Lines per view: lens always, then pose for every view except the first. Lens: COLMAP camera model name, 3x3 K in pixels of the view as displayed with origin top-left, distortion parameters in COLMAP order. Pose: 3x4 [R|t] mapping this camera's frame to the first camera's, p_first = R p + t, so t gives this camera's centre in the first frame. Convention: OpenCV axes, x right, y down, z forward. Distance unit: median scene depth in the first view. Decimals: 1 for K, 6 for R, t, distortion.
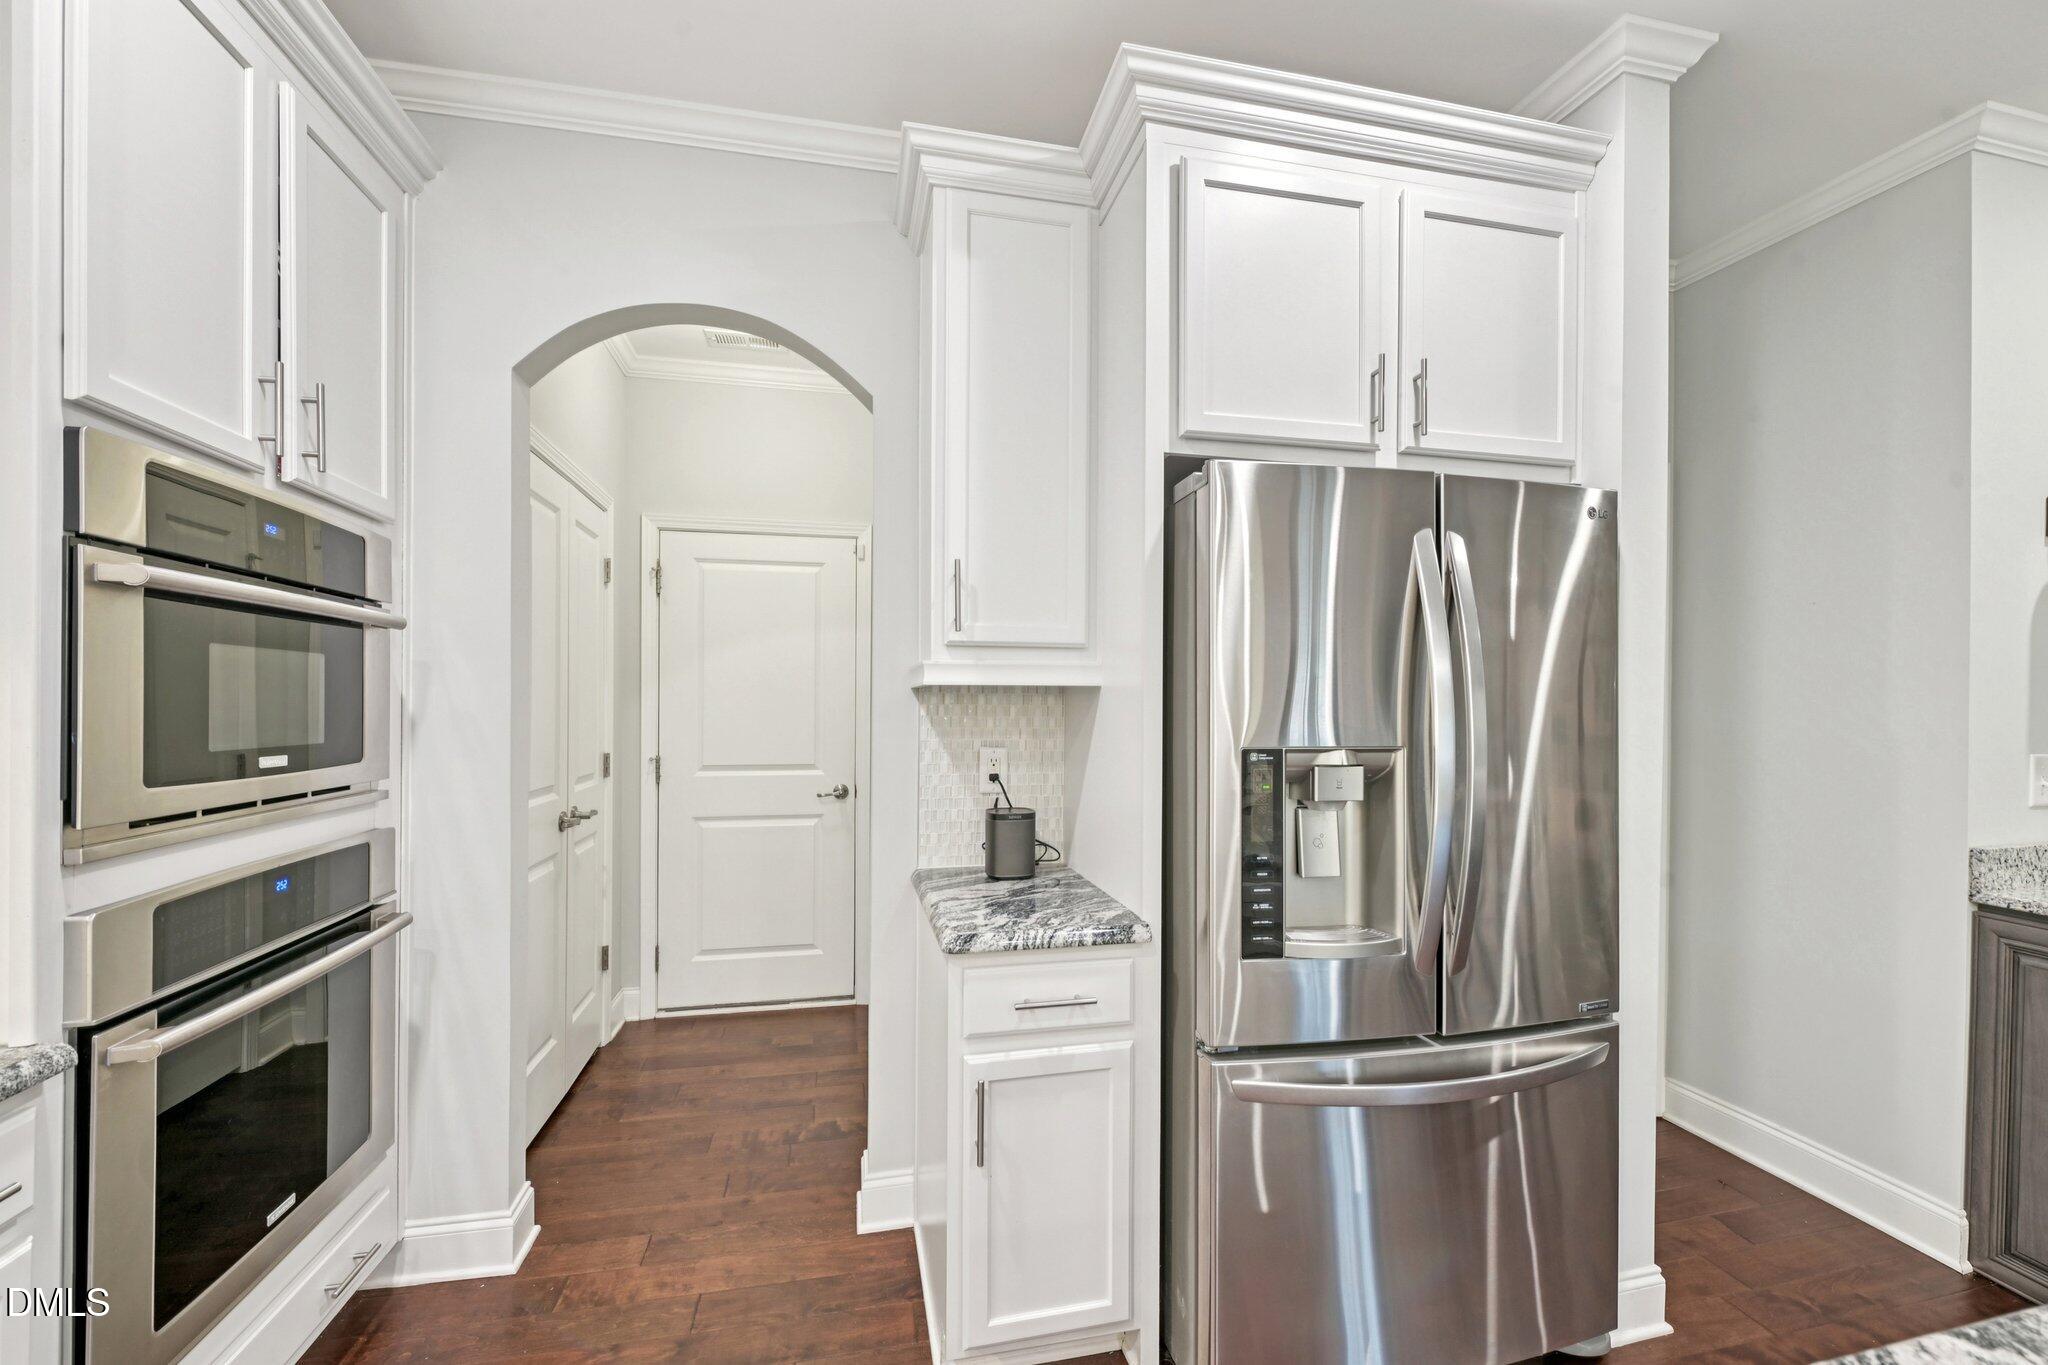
lens RADIAL K [[849.4, 0, 1029.3], [0, 849.4, 697.8], [0, 0, 1]] dist [0.000485, -0.000156]
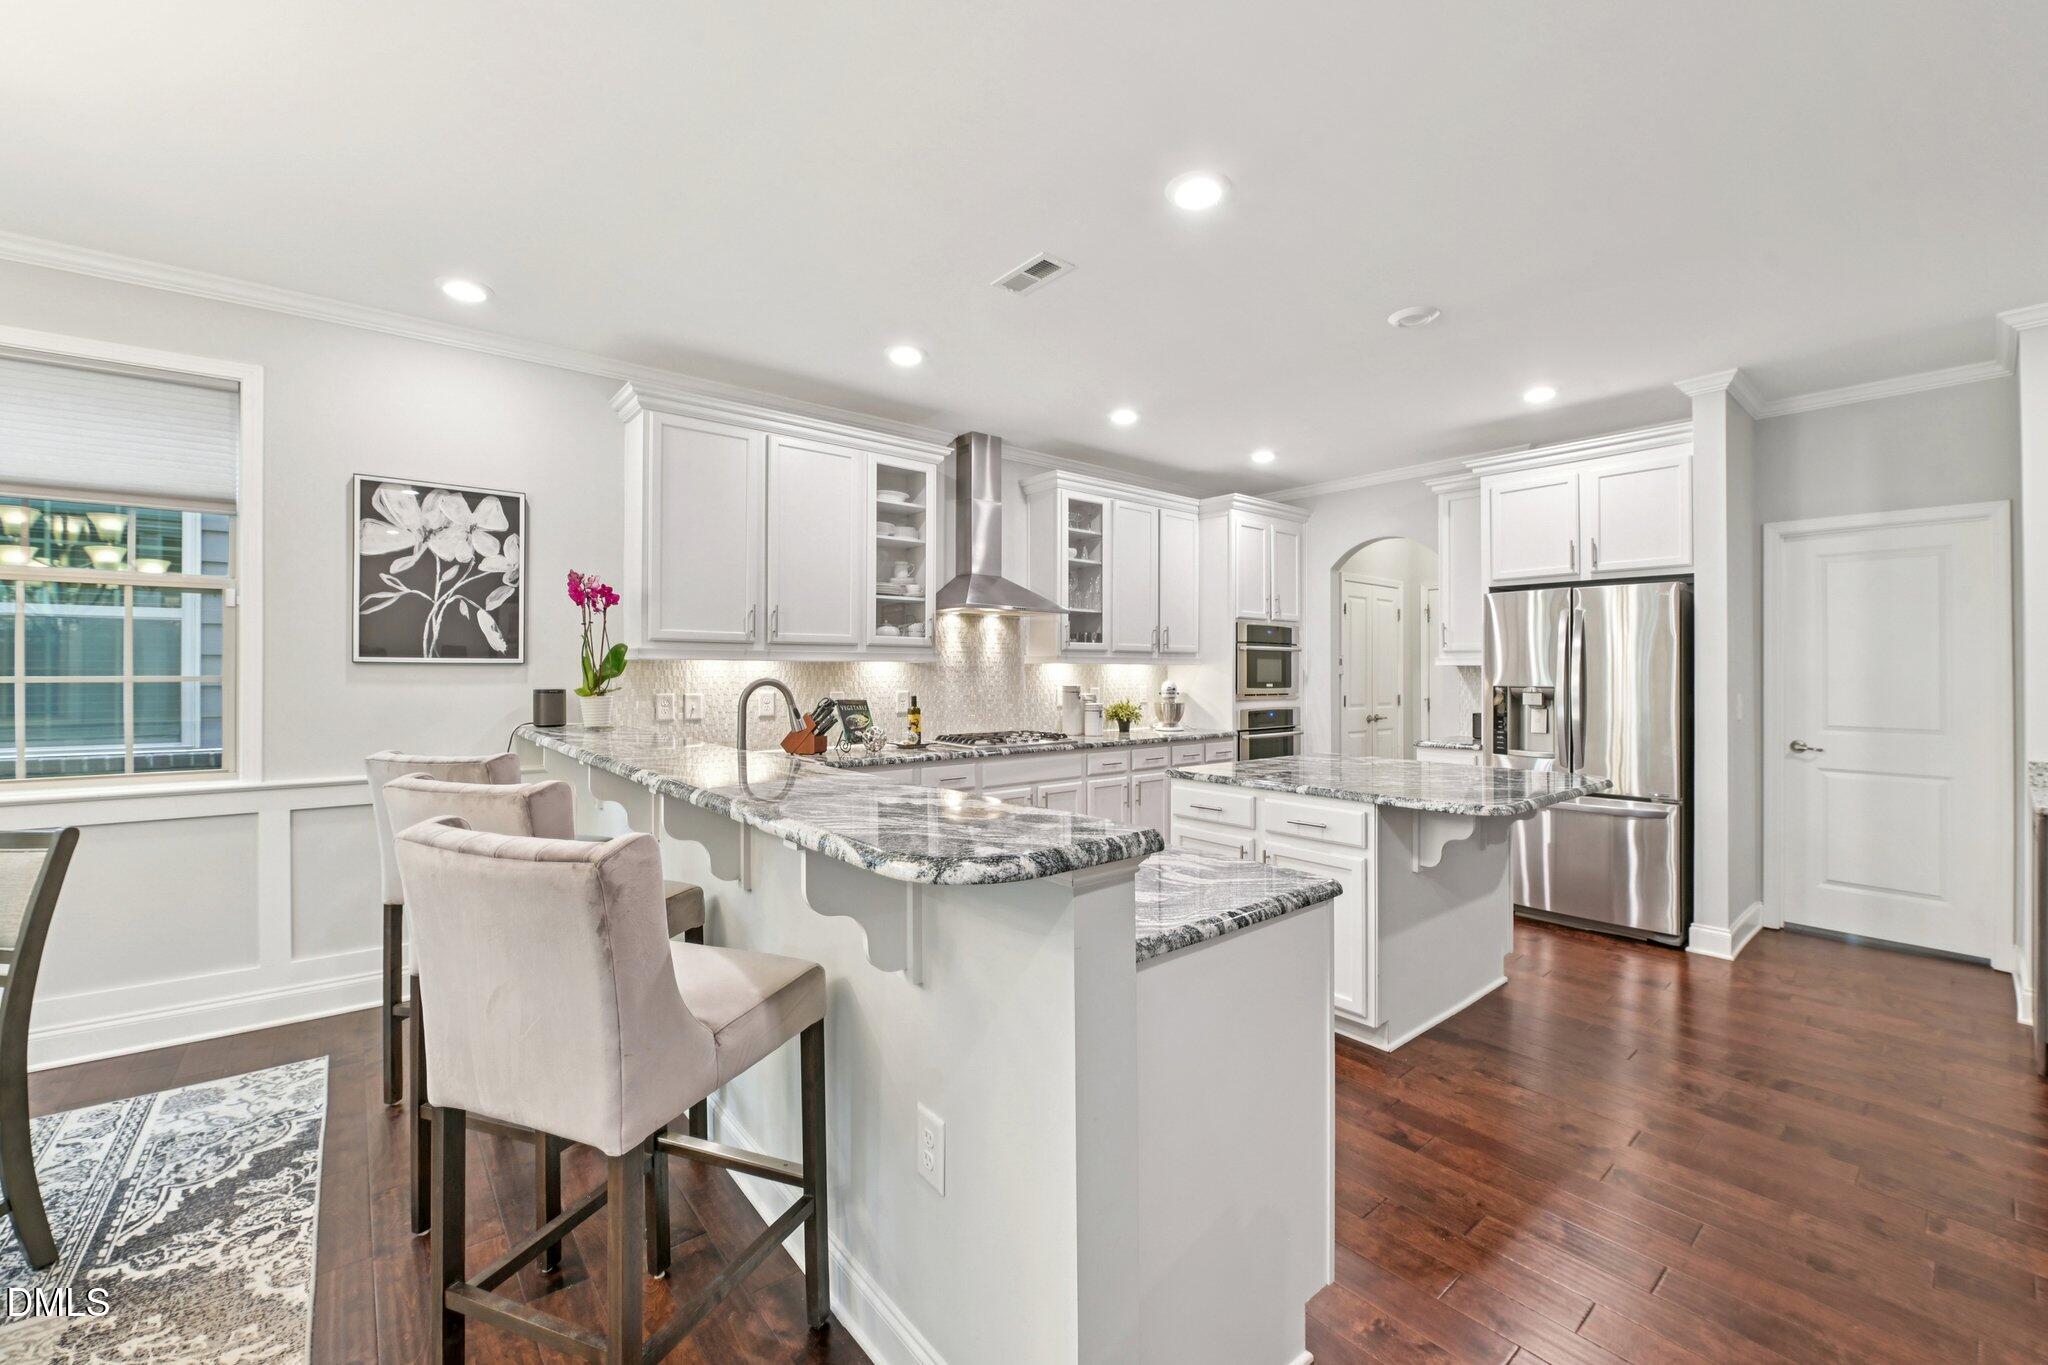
lens RADIAL K [[803.1, 0, 1032.0], [0, 803.1, 657.6], [0, 0, 1]] dist [0.000091, 0.000013]
pose [[0.445366, -0.018639, -0.895155, 2.245791], [0.005237, 0.999820, -0.018213, -0.000175], [0.895333, 0.003423, 0.445383, -1.917488]]
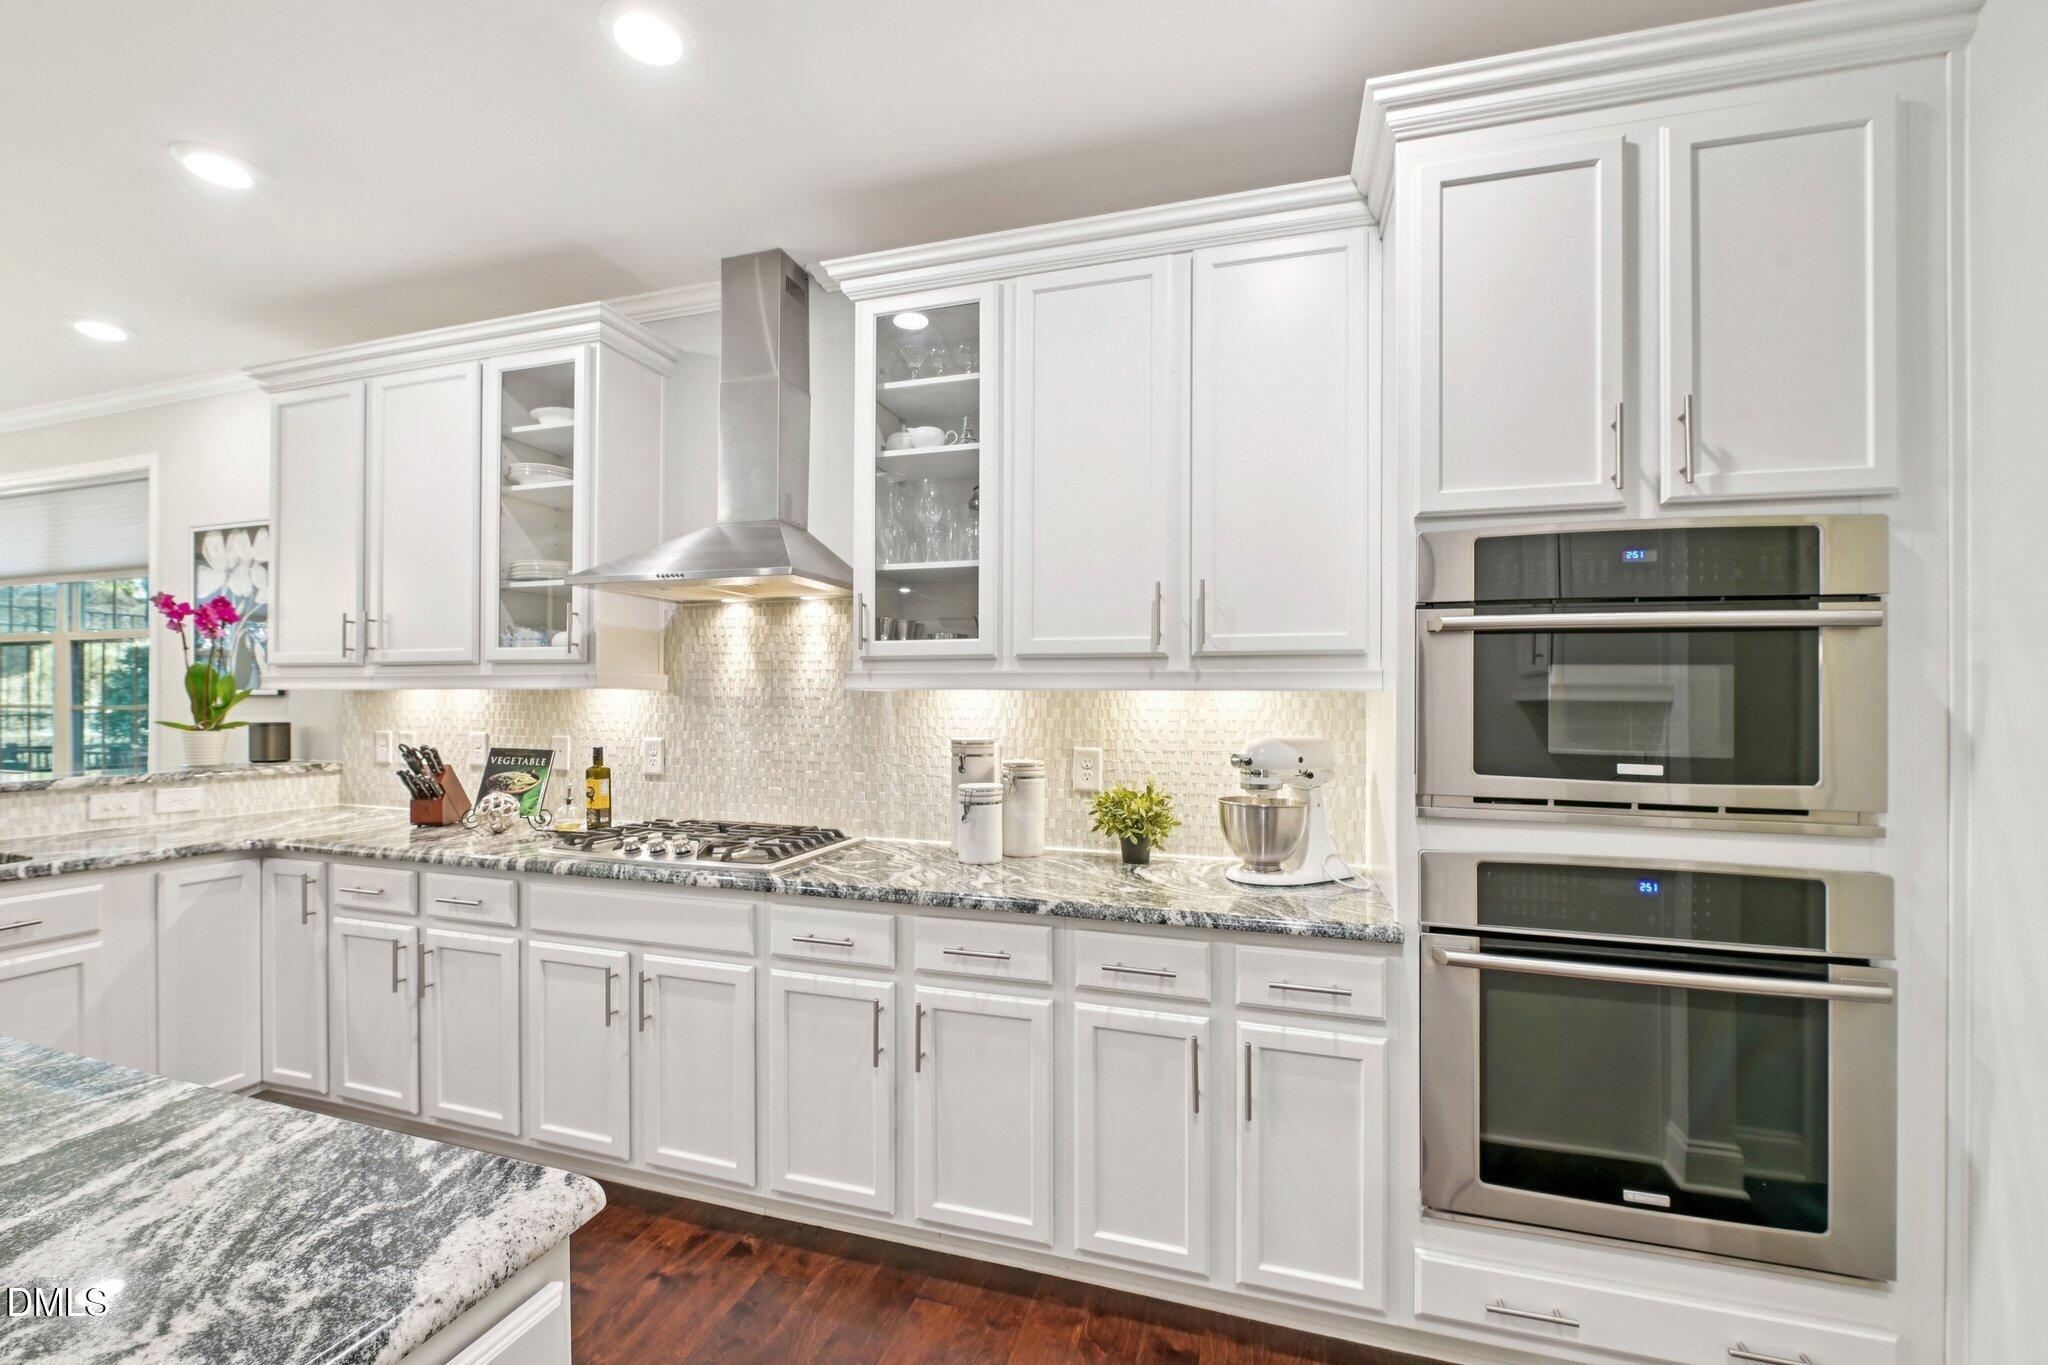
lens RADIAL K [[836.2, 0, 1024.0], [0, 836.2, 682.5], [0, 0, 1]] dist [-0.006528, -0.000071]
pose [[-0.502565, -0.034456, -0.863852, 0.412971], [-0.005165, 0.999307, -0.036854, 0.008241], [0.864524, -0.014060, -0.502395, 0.859430]]
